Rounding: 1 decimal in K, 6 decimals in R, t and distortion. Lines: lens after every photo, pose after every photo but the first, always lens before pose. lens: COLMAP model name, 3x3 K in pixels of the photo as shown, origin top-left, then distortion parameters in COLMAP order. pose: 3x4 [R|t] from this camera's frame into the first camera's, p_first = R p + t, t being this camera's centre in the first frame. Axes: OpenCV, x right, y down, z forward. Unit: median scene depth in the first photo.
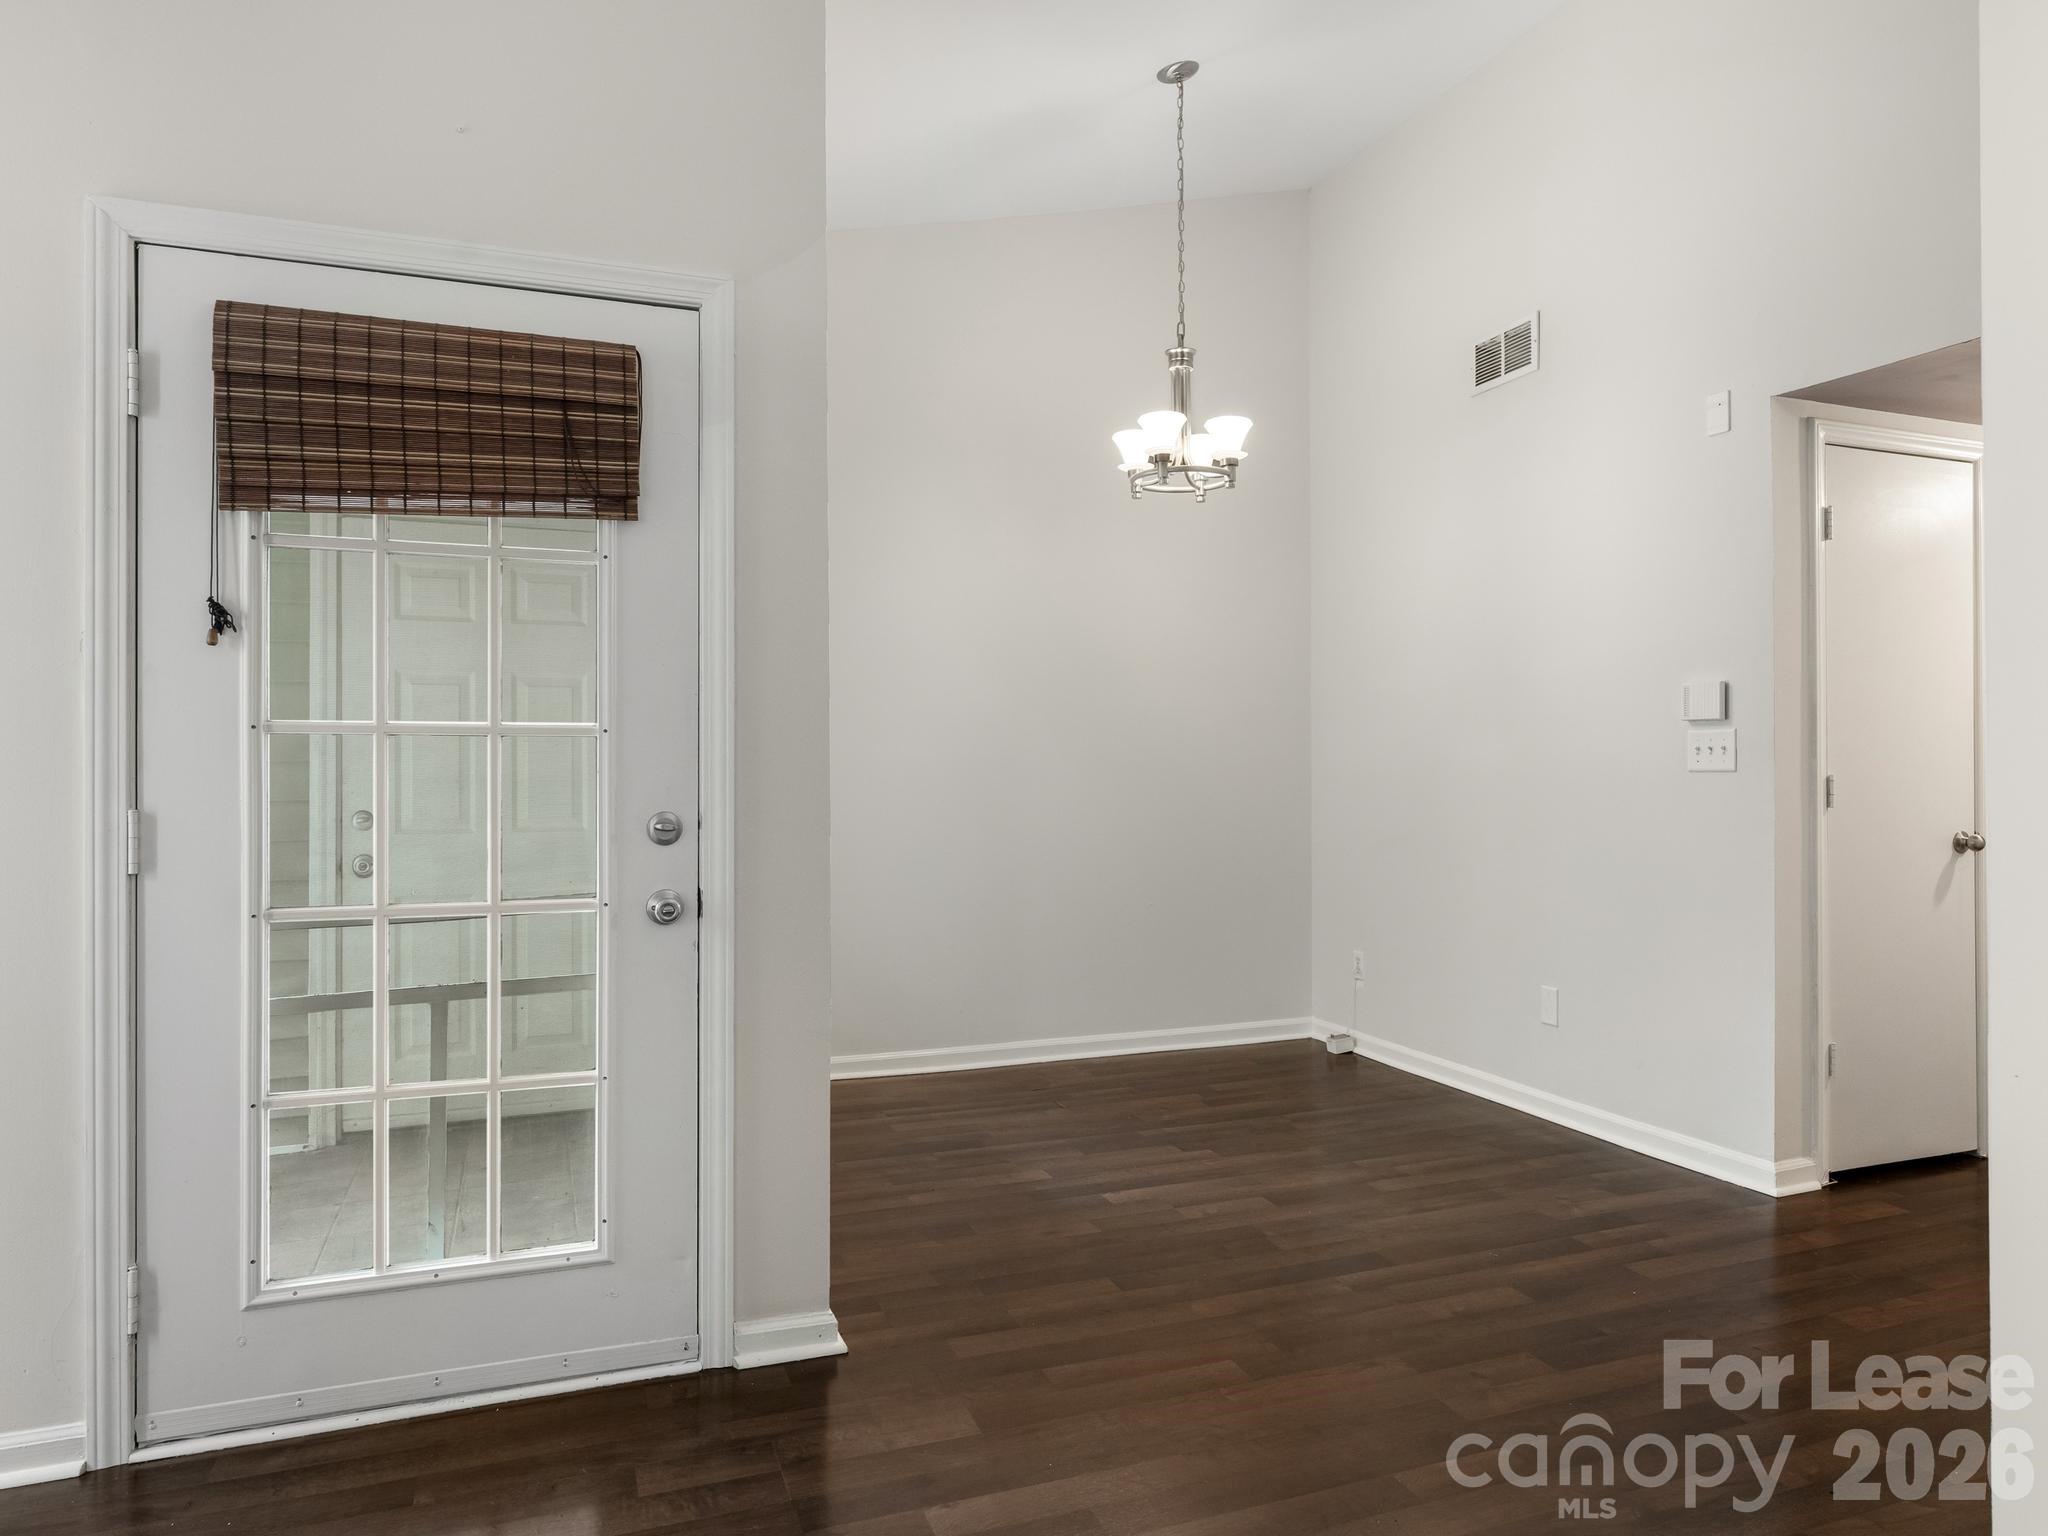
lens RADIAL K [[1373.9, 0, 1026.0], [0, 1373.9, 766.0], [0, 0, 1]] dist [0.006618, -0.001948]
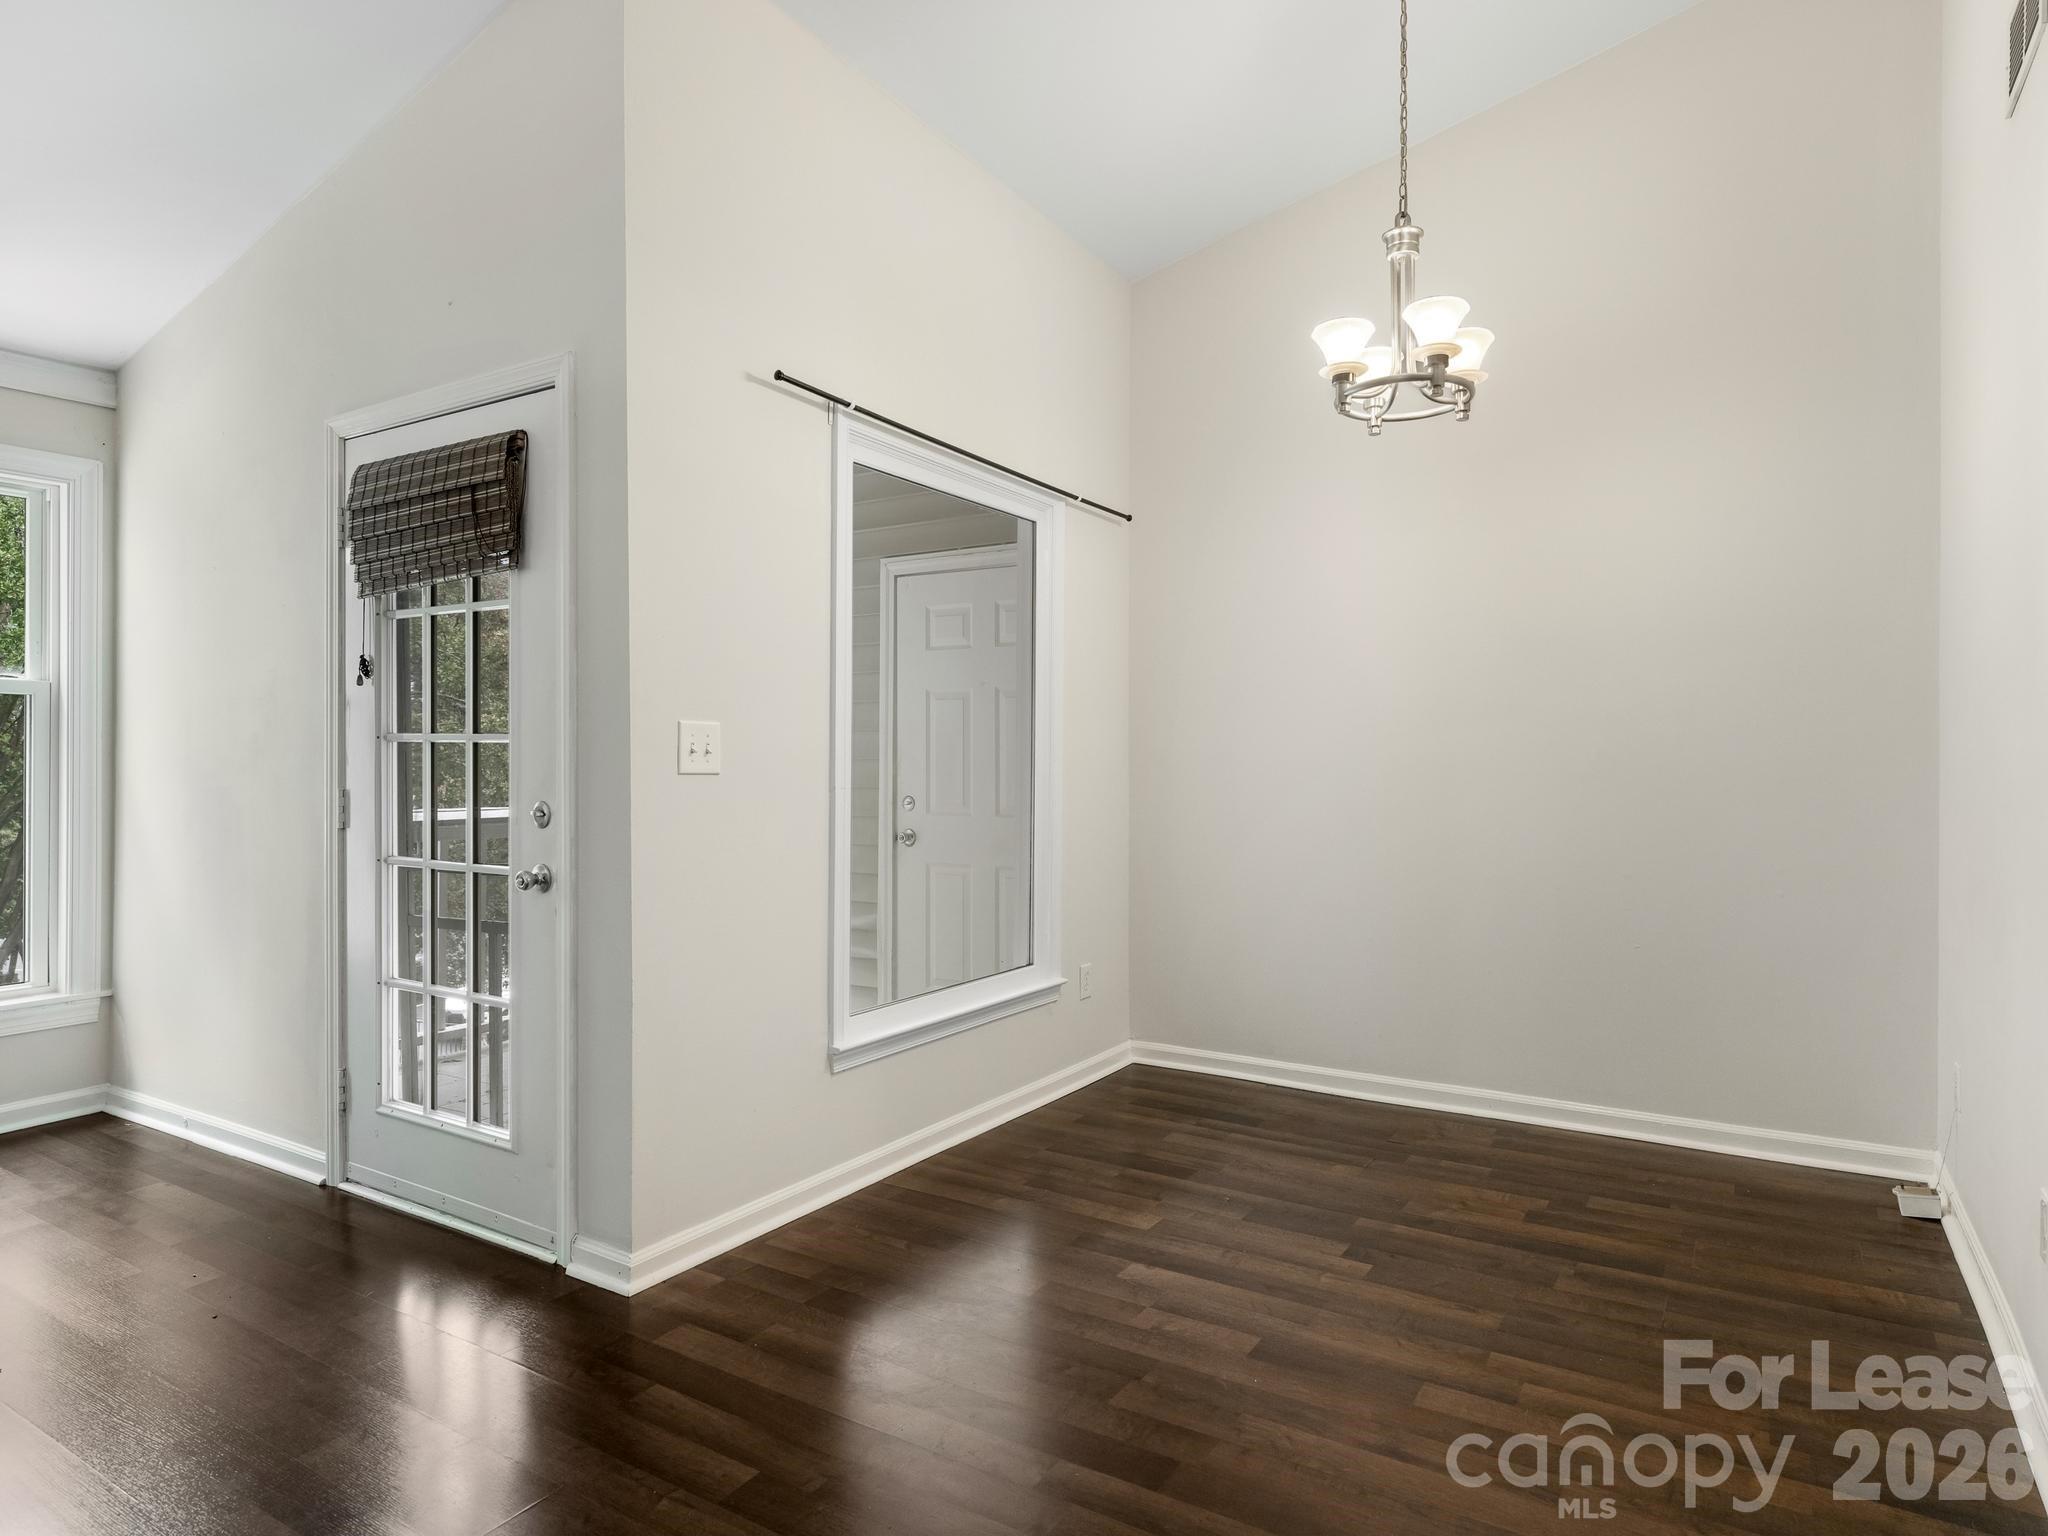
lens RADIAL K [[1149.6, 0, 1029.0], [0, 1149.6, 764.3], [0, 0, 1]] dist [-0.000044, -0.000568]
pose [[0.612486, 0.004417, -0.790469, 0.548932], [-0.003221, 0.999990, 0.003091, -0.002663], [0.790475, 0.000653, 0.612494, 0.477748]]
